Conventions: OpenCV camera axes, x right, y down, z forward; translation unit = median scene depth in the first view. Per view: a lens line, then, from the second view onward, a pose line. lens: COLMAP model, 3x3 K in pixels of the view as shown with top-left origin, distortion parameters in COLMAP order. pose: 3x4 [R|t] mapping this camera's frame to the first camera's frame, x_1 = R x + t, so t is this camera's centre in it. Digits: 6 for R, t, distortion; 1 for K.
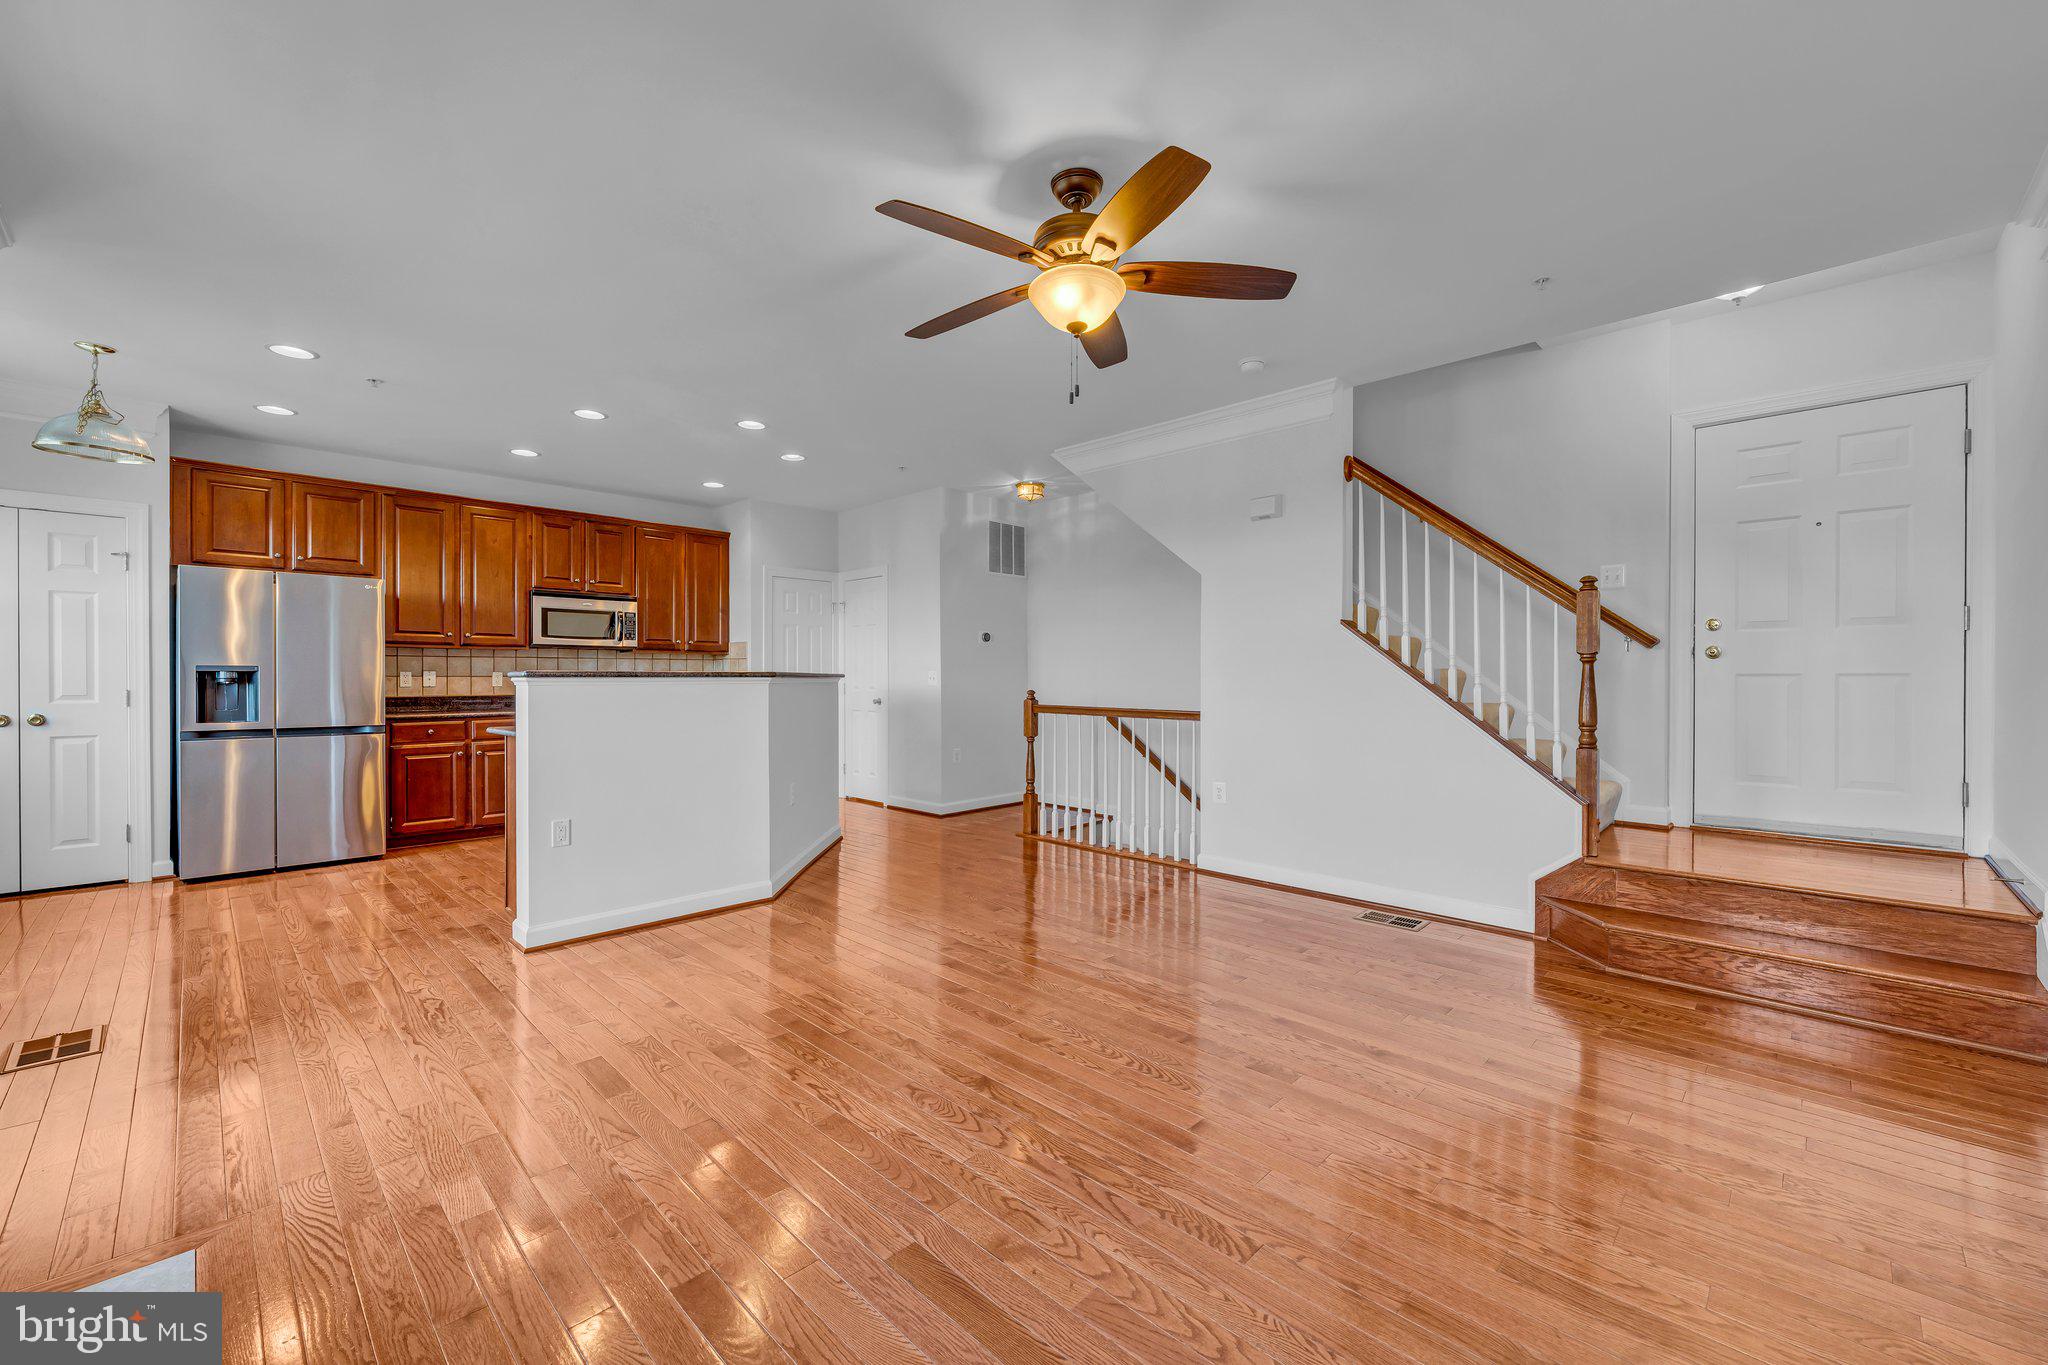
lens RADIAL K [[827.0, 0, 1029.3], [0, 827.0, 674.8], [0, 0, 1]] dist [0.002484, -0.000604]
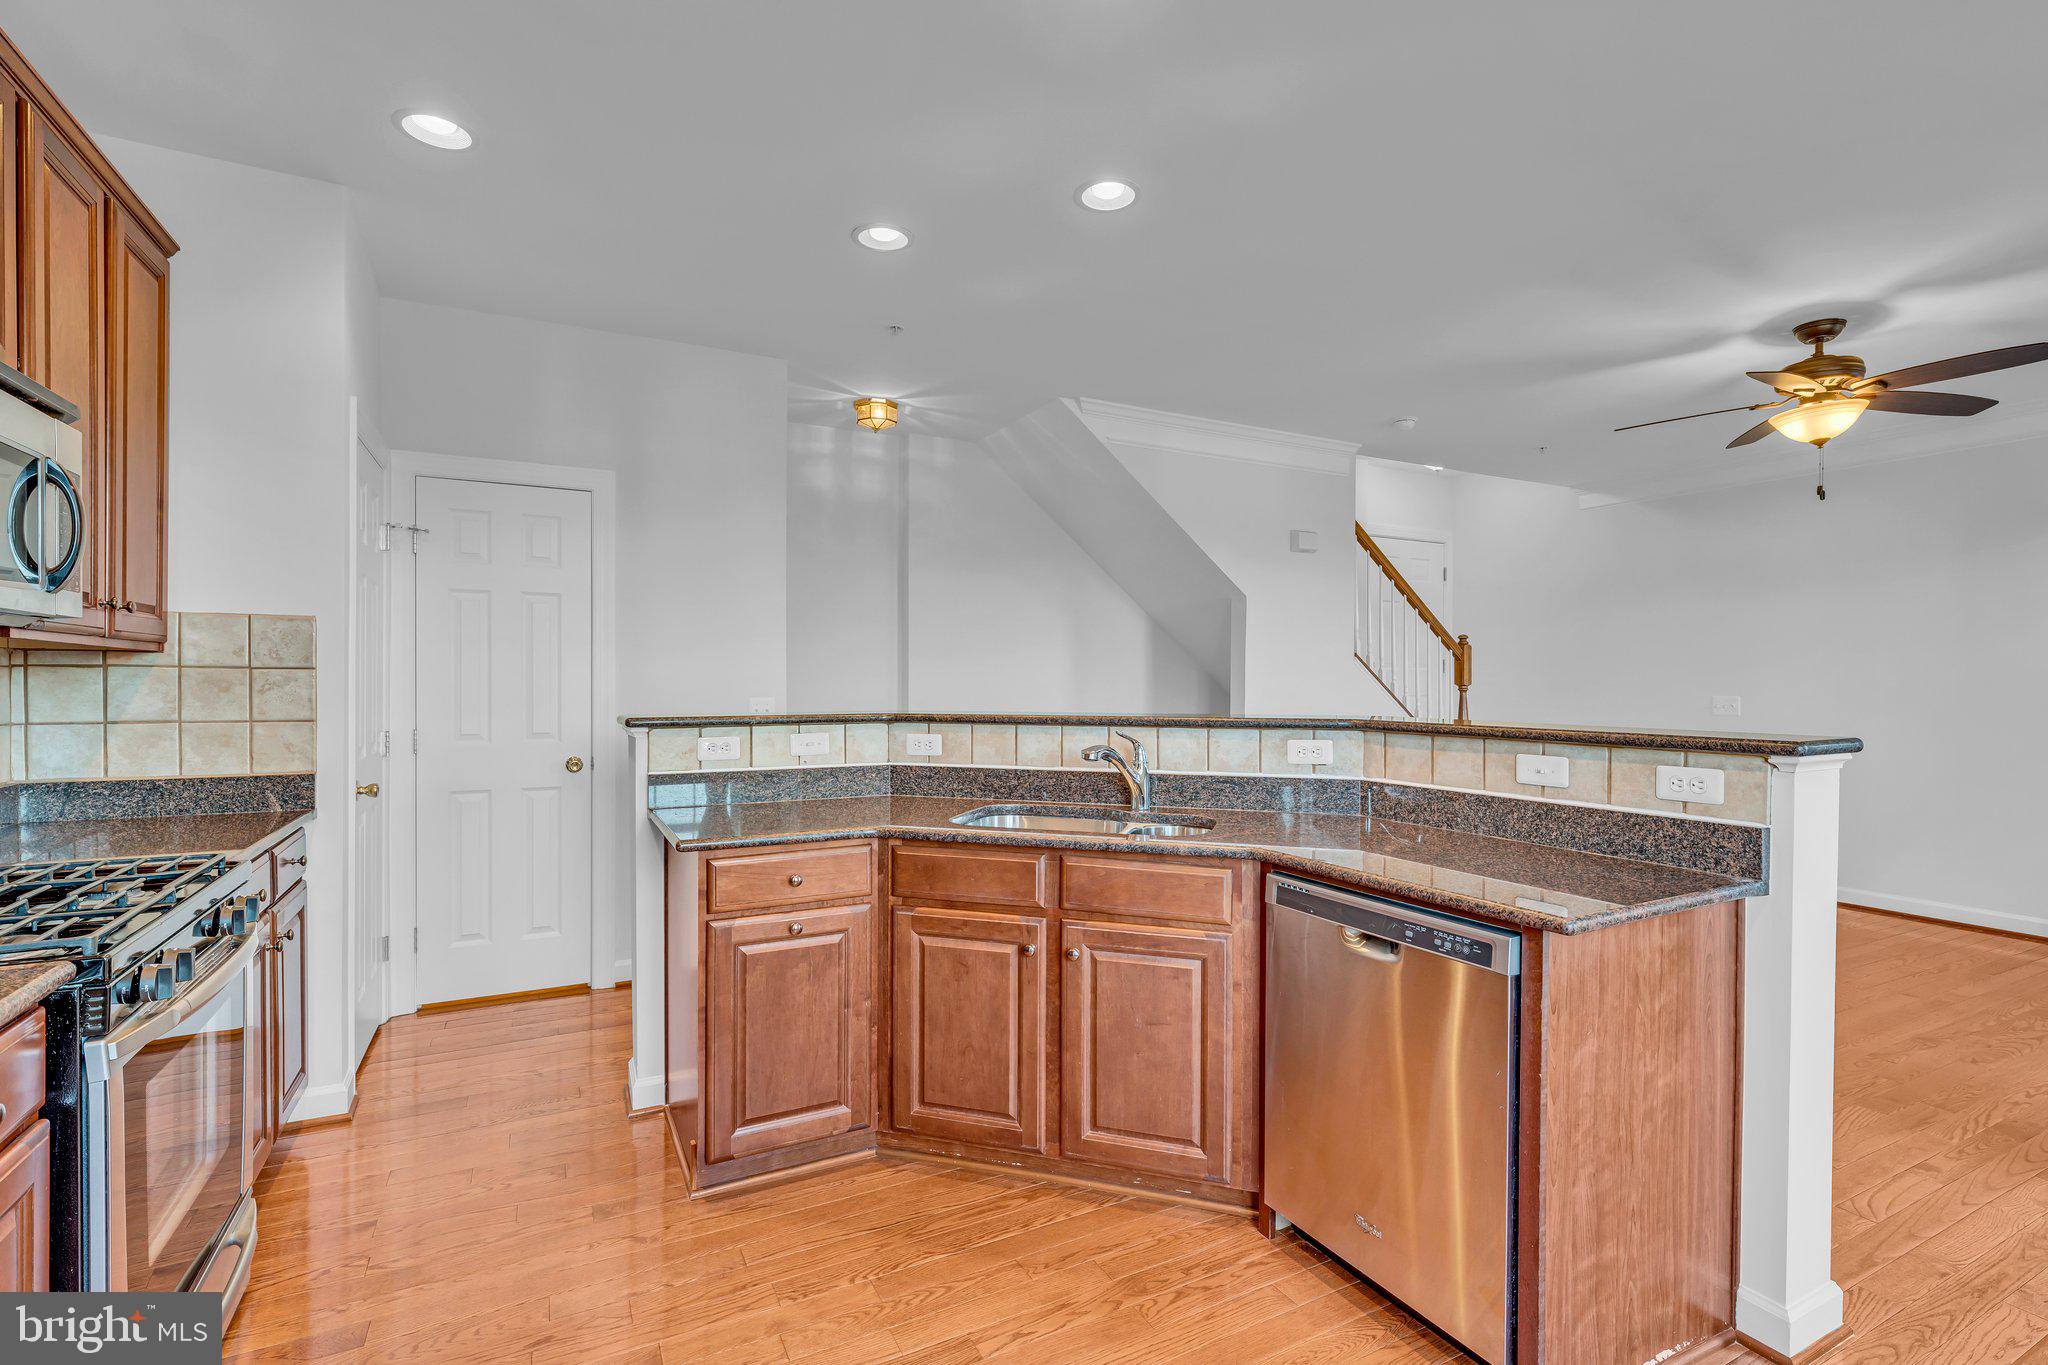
lens RADIAL K [[934.8, 0, 1016.0], [0, 934.8, 686.3], [0, 0, 1]] dist [-0.001731, 0.000372]
pose [[0.320441, -0.006074, 0.947249, -0.754032], [-0.007262, 0.999934, 0.008868, -0.022017], [-0.947241, -0.009721, 0.320375, 0.774835]]
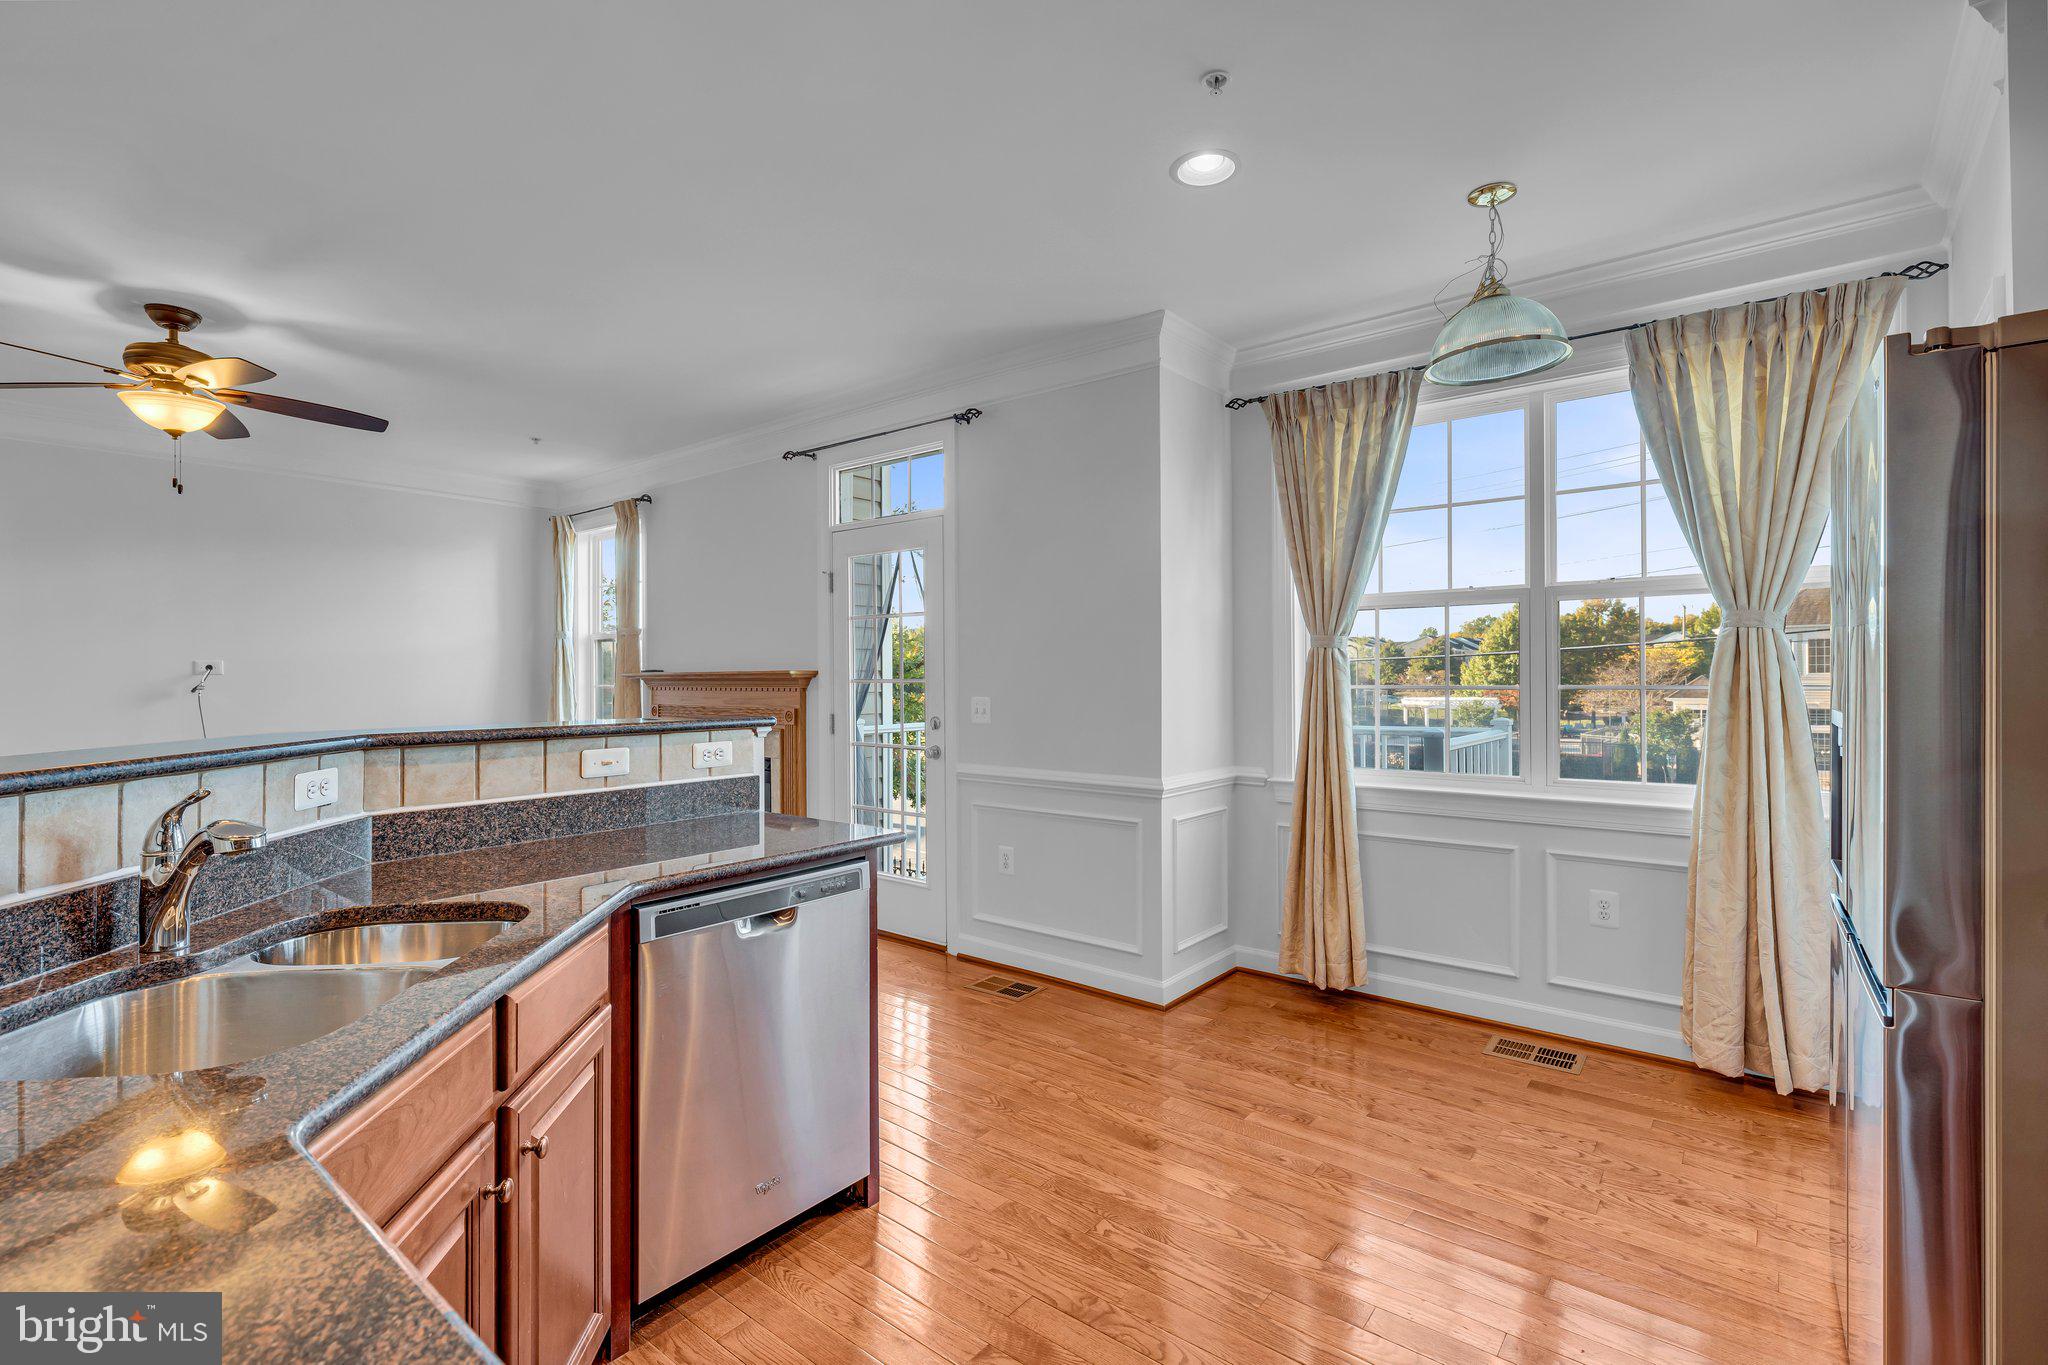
lens RADIAL K [[934.8, 0, 1015.5], [0, 934.8, 677.9], [0, 0, 1]] dist [-0.001731, 0.000372]
pose [[-0.996850, 0.004902, -0.079153, -0.473382], [0.004914, 0.999988, 0.000037, -0.022607], [0.079152, -0.000352, -0.996862, 1.121917]]
